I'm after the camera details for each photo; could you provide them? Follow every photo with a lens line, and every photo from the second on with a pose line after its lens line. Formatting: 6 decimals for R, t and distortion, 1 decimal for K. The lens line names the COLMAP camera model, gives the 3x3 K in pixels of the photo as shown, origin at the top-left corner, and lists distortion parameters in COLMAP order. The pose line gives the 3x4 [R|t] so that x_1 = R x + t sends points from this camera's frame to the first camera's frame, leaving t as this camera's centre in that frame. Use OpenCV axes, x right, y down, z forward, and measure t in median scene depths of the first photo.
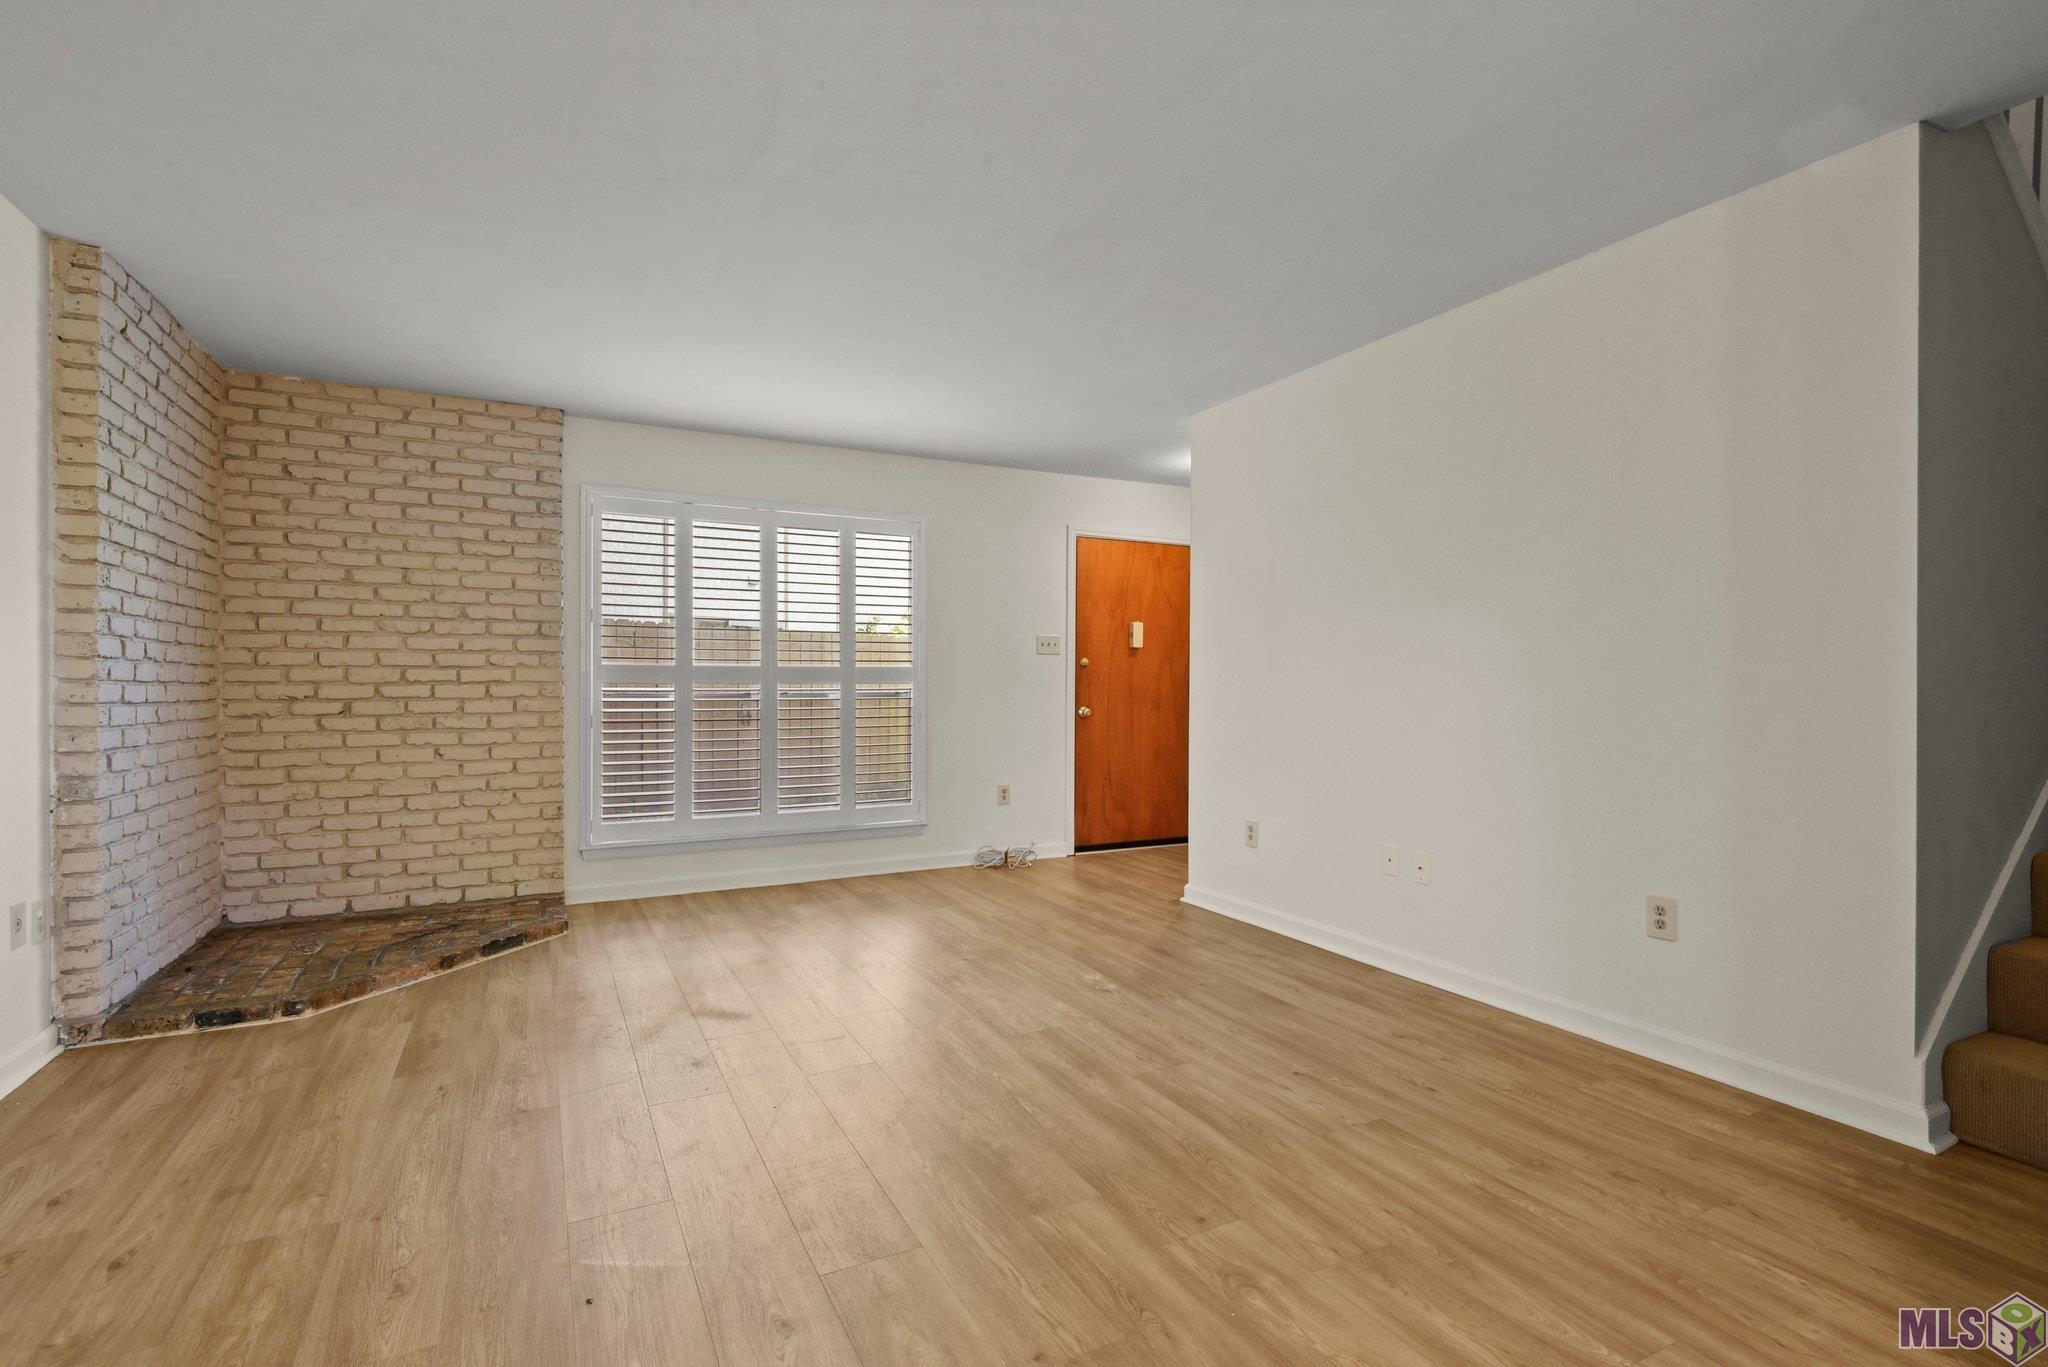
lens RADIAL K [[972.6, 0, 1024.0], [0, 972.6, 683.5], [0, 0, 1]] dist [-0.000813, -0.000529]
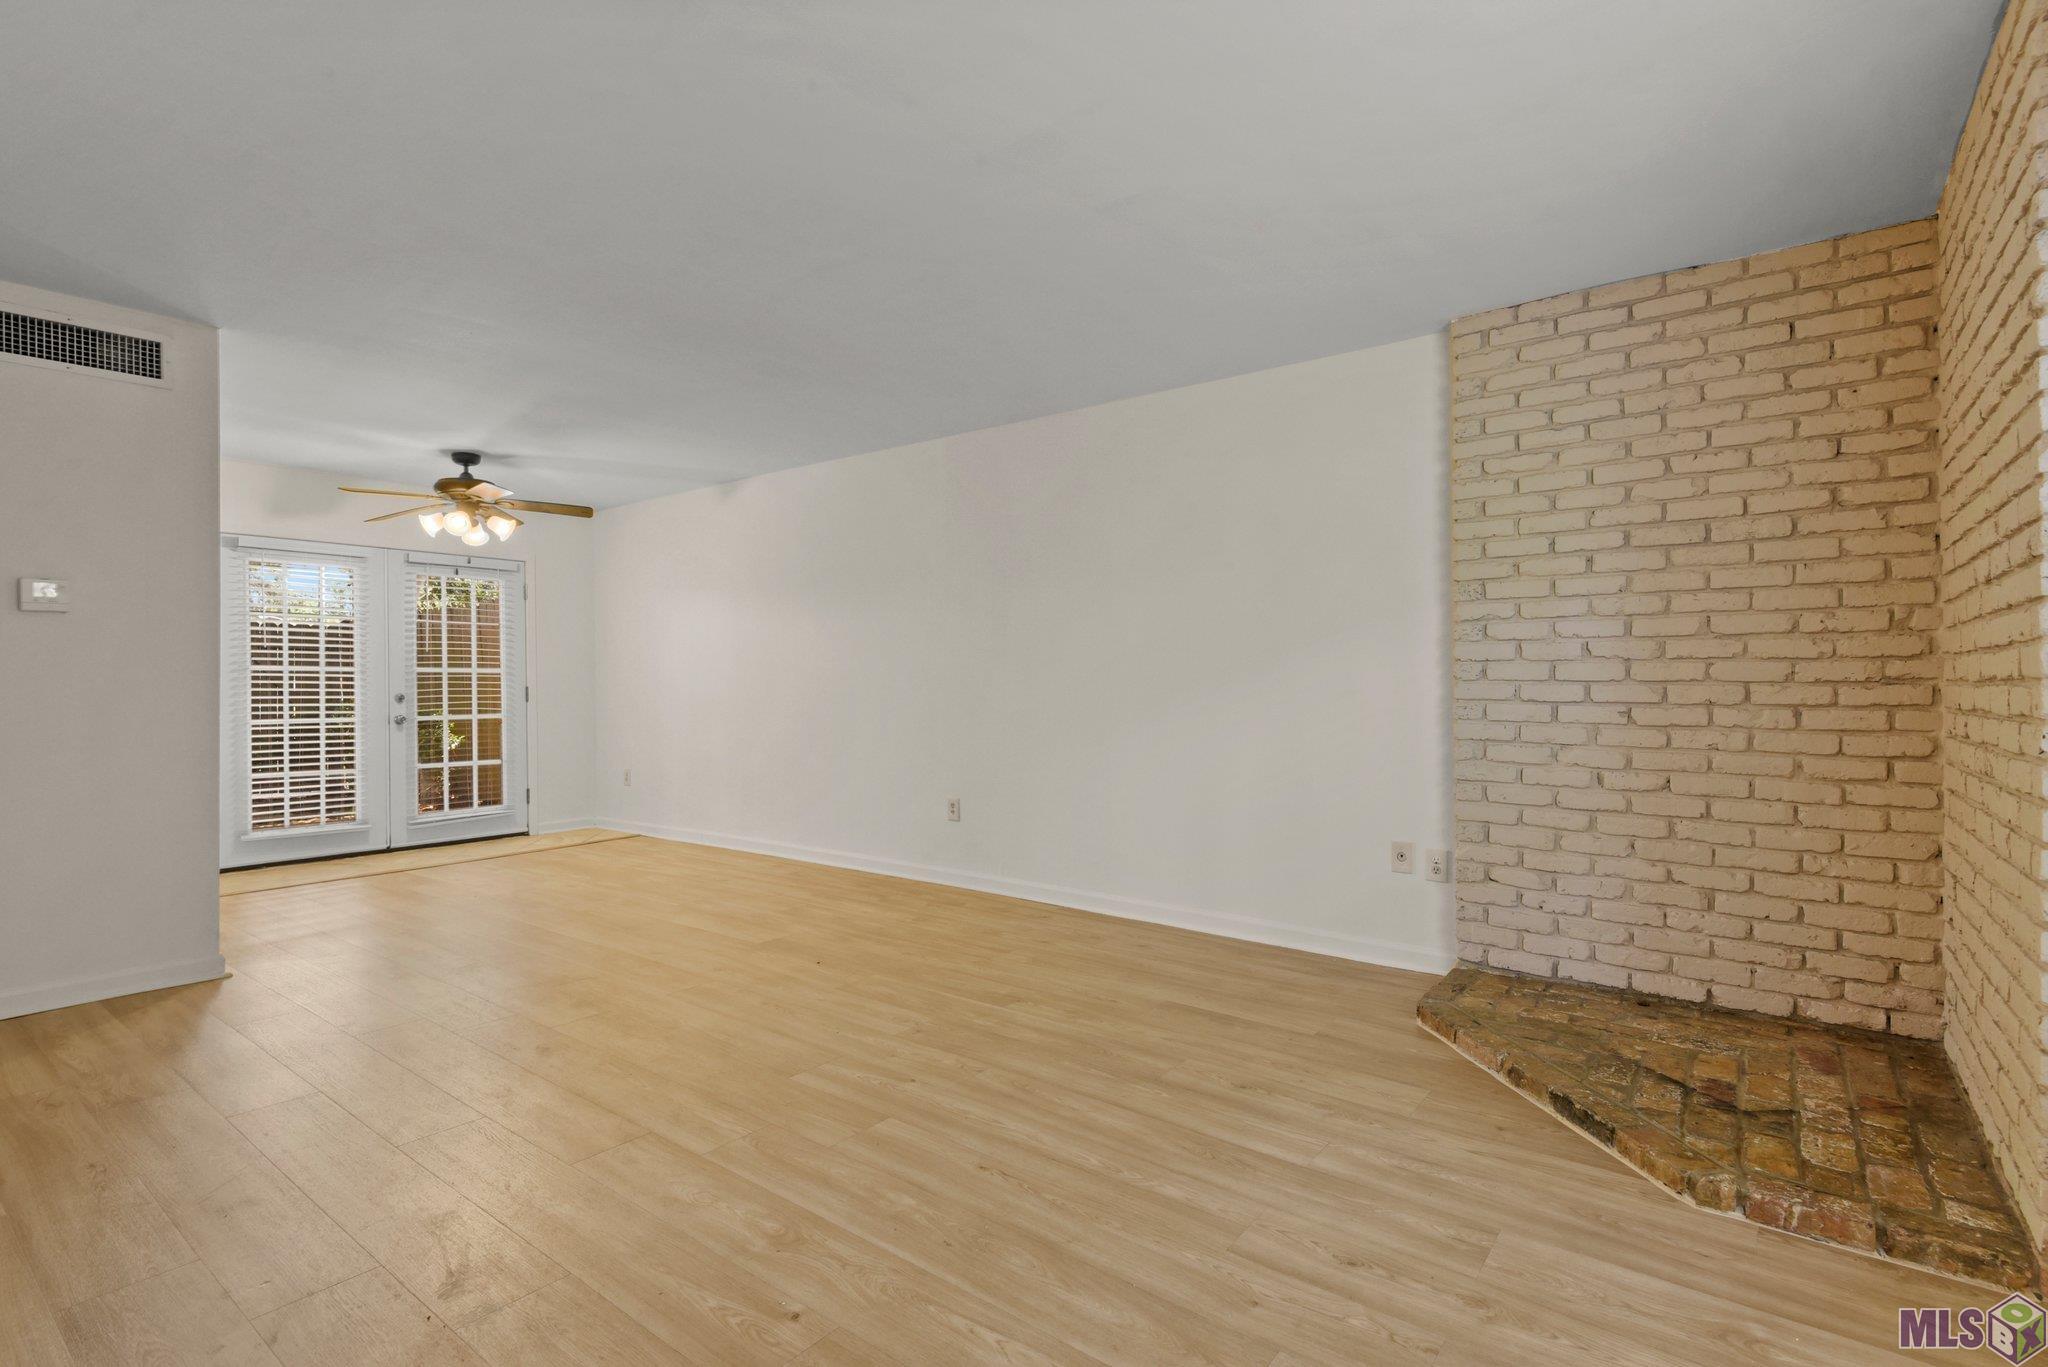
lens RADIAL K [[972.6, 0, 1024.0], [0, 972.6, 683.5], [0, 0, 1]] dist [-0.000813, -0.000529]
pose [[-0.904572, 0.001882, -0.426318, 0.038595], [0.002547, 0.999996, -0.000992, 0.000803], [0.426314, -0.001983, -0.904573, 1.720301]]
